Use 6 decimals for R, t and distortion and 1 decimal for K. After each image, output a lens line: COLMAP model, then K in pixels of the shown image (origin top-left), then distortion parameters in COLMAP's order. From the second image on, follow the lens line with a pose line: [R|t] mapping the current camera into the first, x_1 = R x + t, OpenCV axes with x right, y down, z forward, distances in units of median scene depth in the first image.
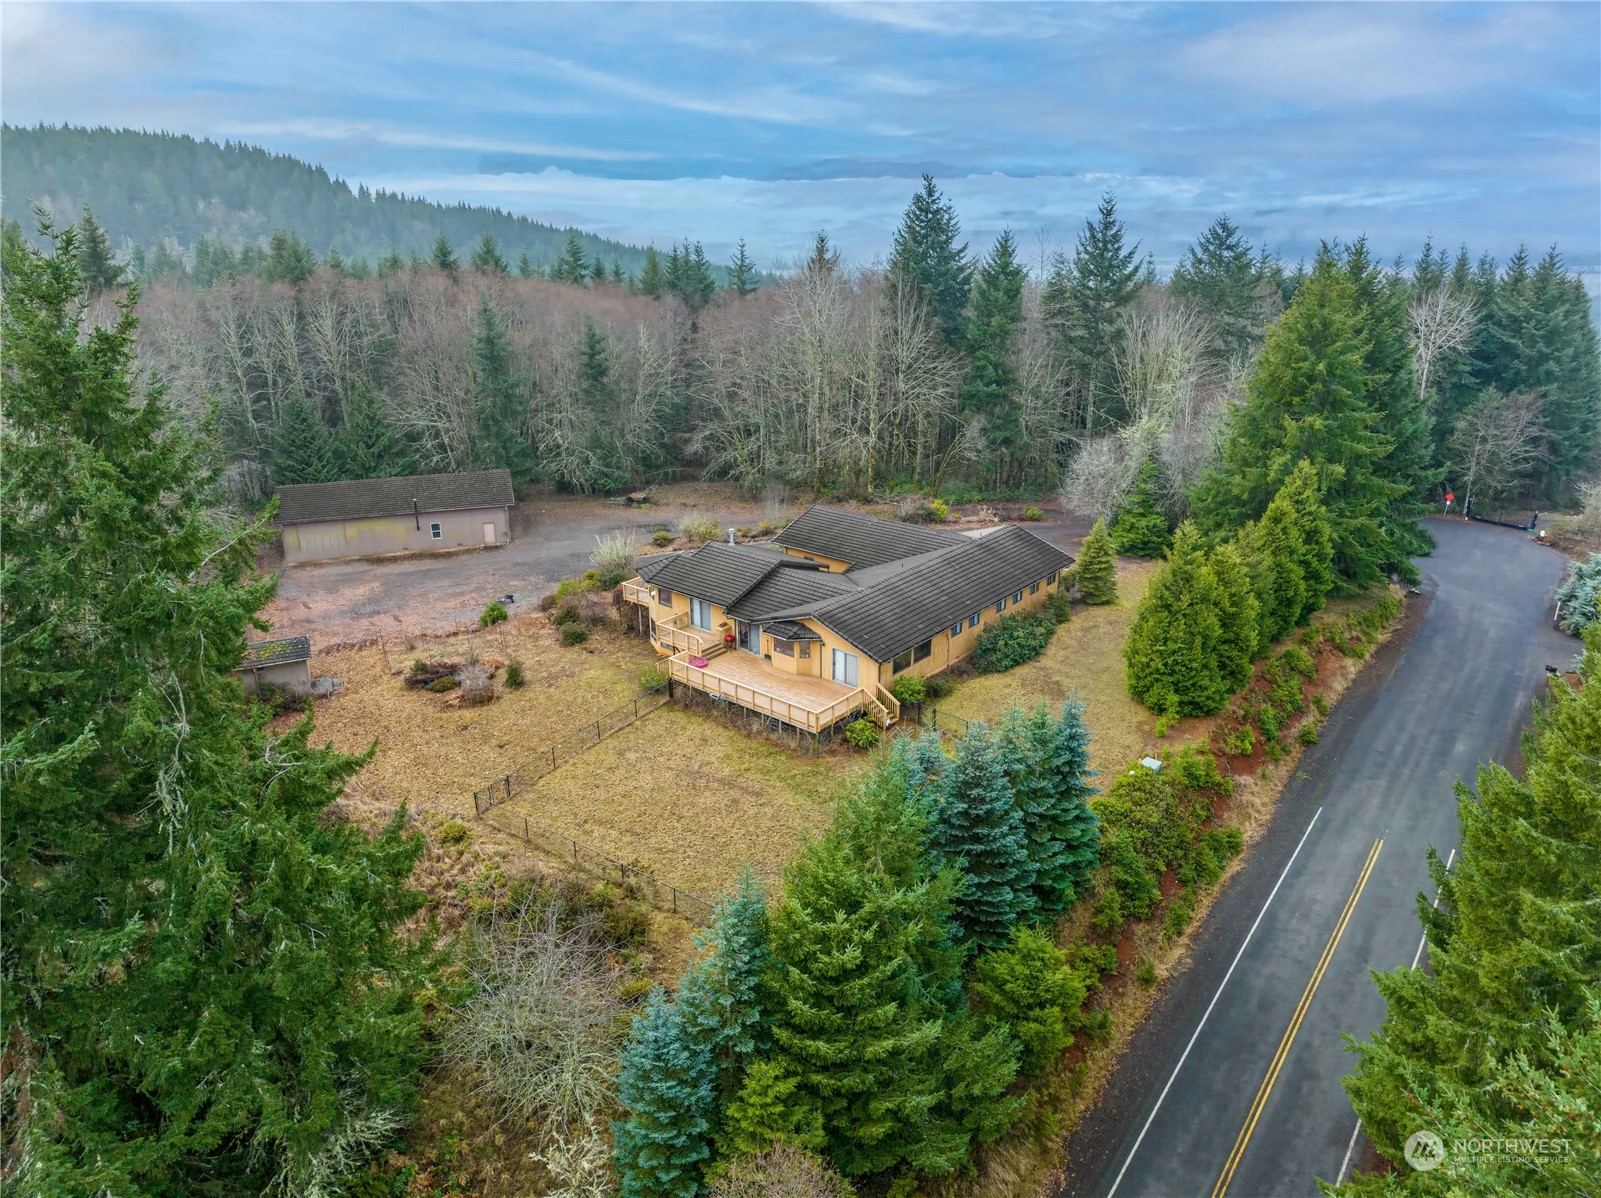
lens RADIAL K [[1120.8, 0, 801.2], [0, 1120.8, 599.4], [0, 0, 1]] dist [-0.037092, 0.009083]
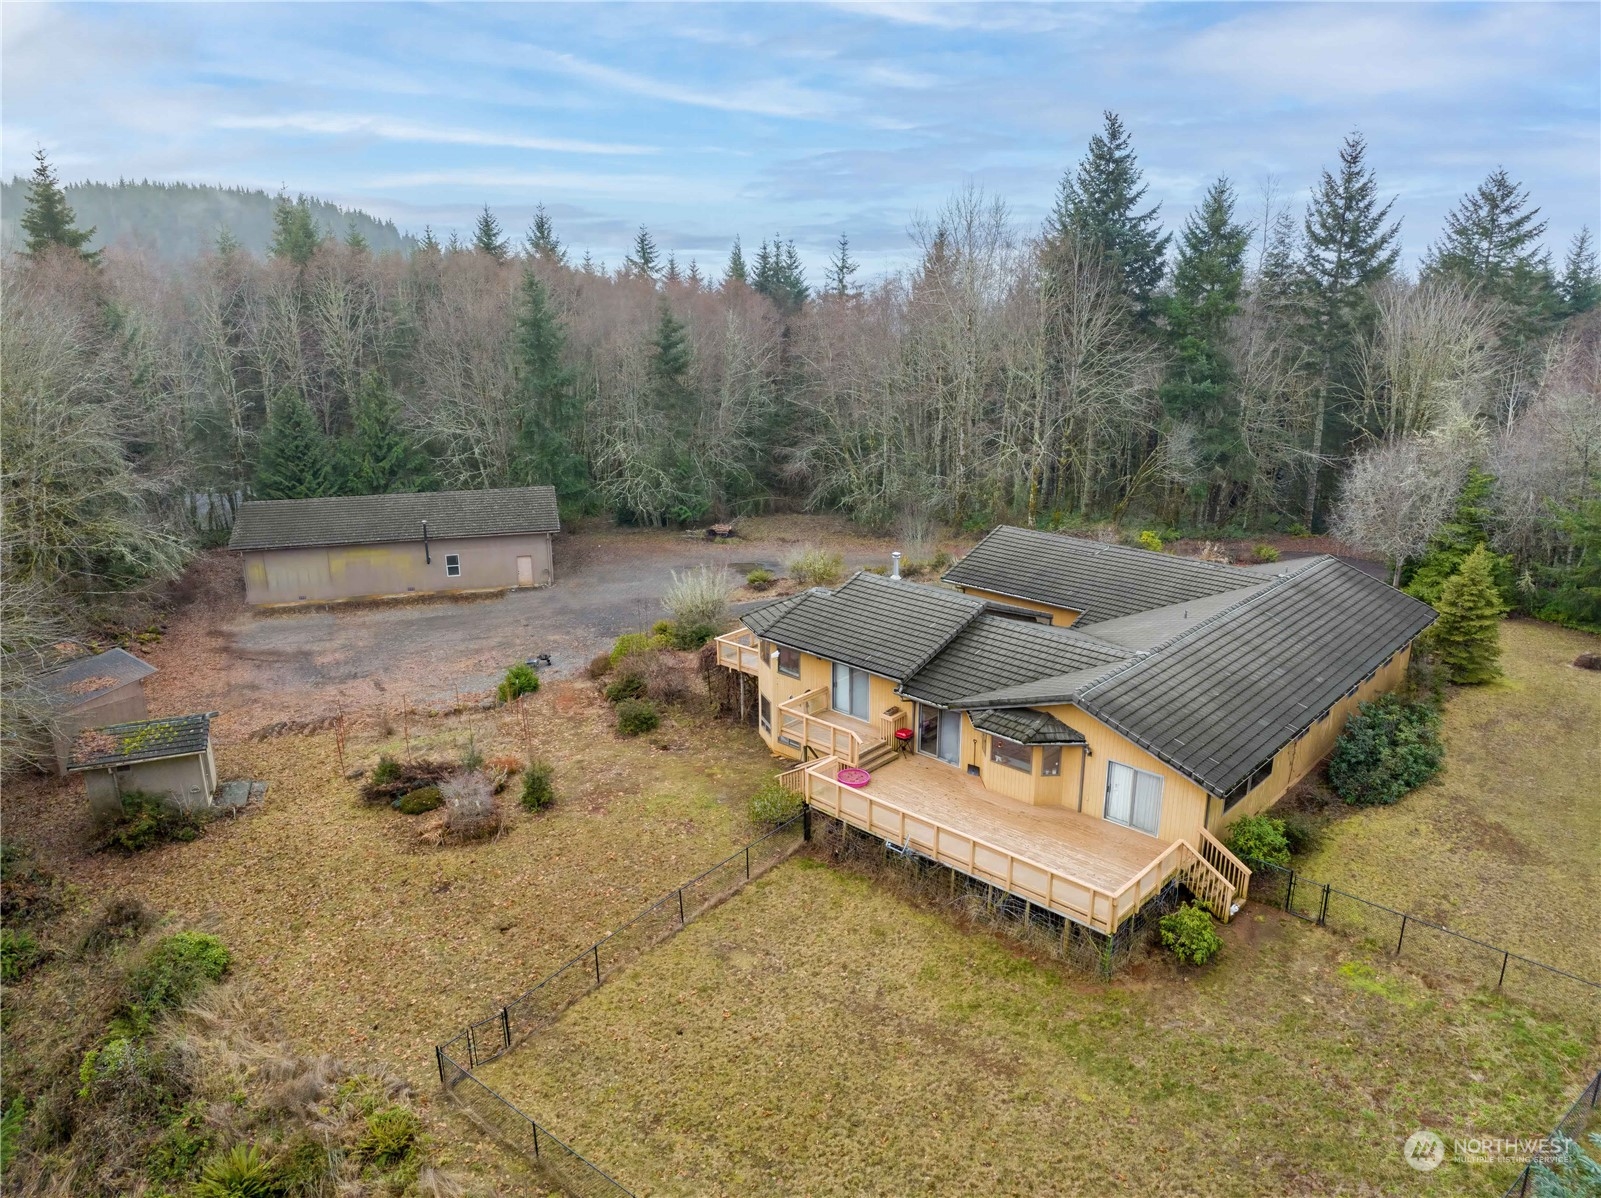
lens RADIAL K [[1120.8, 0, 801.9], [0, 1120.8, 598.9], [0, 0, 1]] dist [-0.037092, 0.009083]
pose [[0.998609, 0.014717, -0.050629, -0.077996], [-0.017657, 0.998154, -0.058106, -0.000859], [0.049680, 0.058919, 0.997026, 0.363667]]
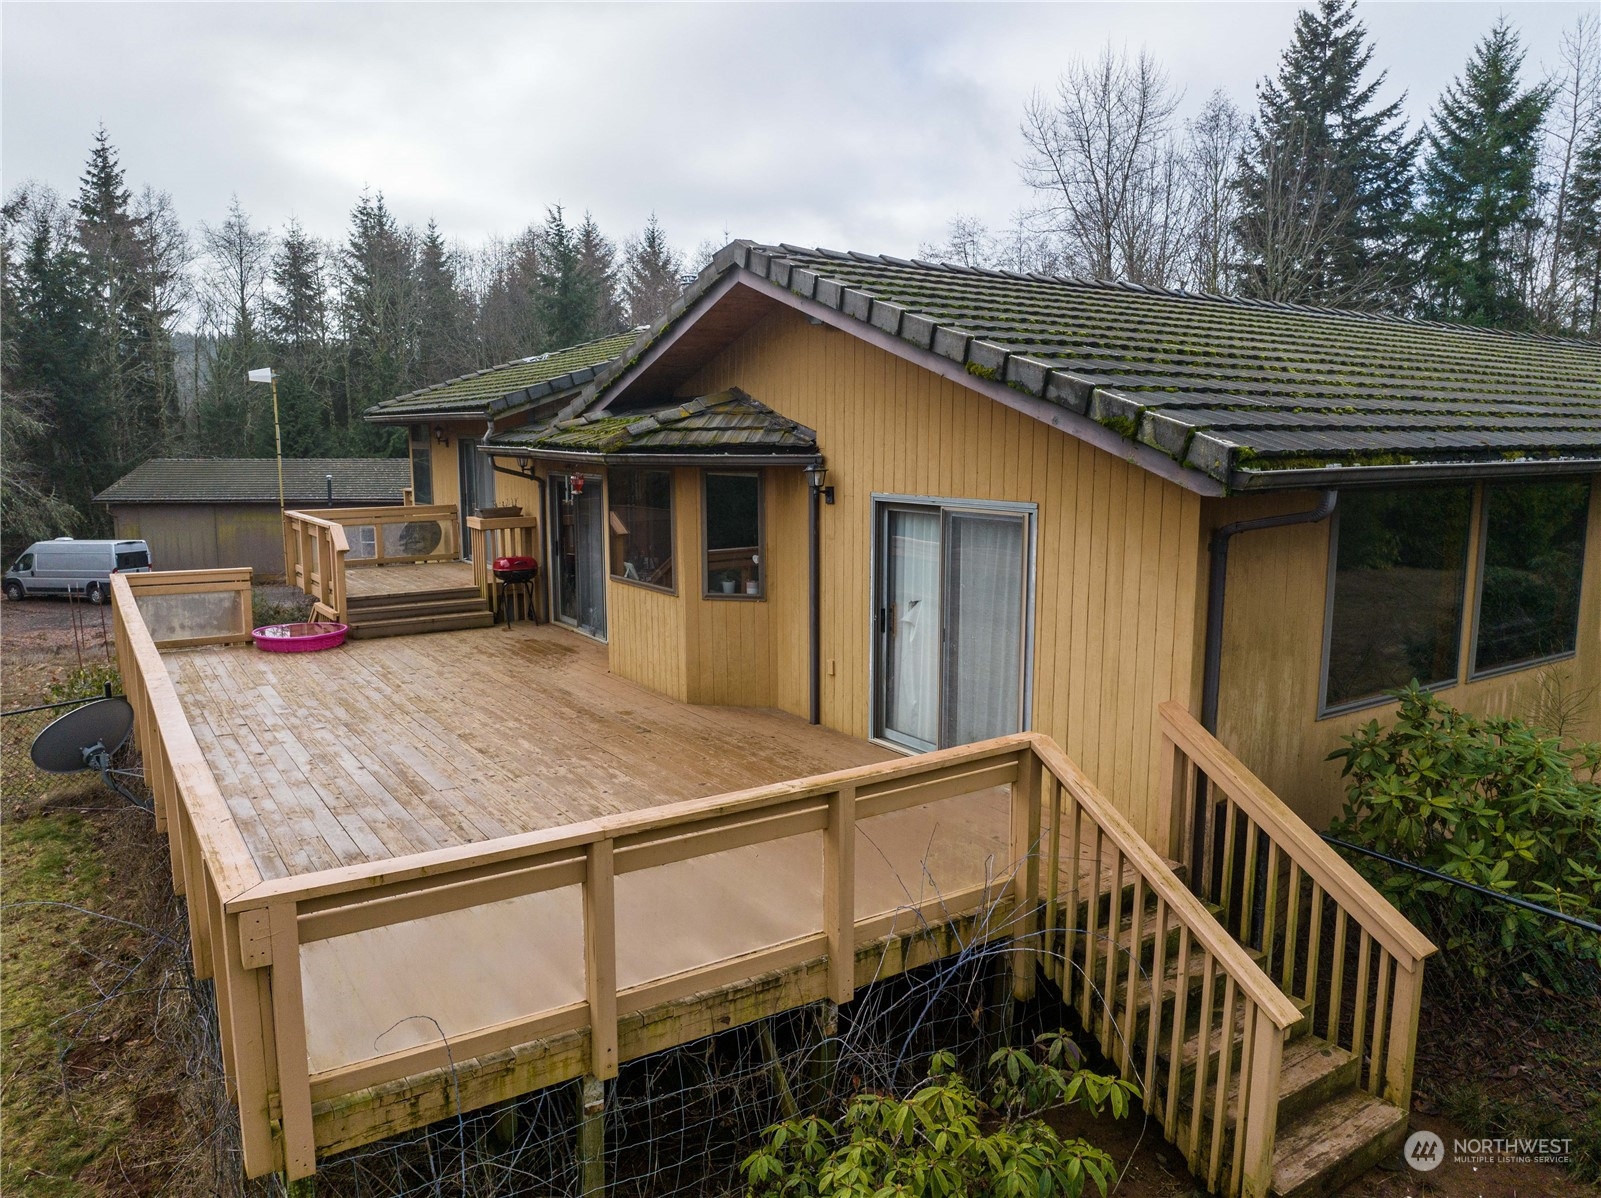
lens RADIAL K [[1120.8, 0, 796.9], [0, 1120.8, 604.7], [0, 0, 1]] dist [-0.037092, 0.009083]
pose [[0.956798, 0.046208, -0.287059, 0.049435], [-0.104722, 0.975797, -0.191974, 0.070080], [0.271241, 0.213742, 0.938479, 0.706460]]
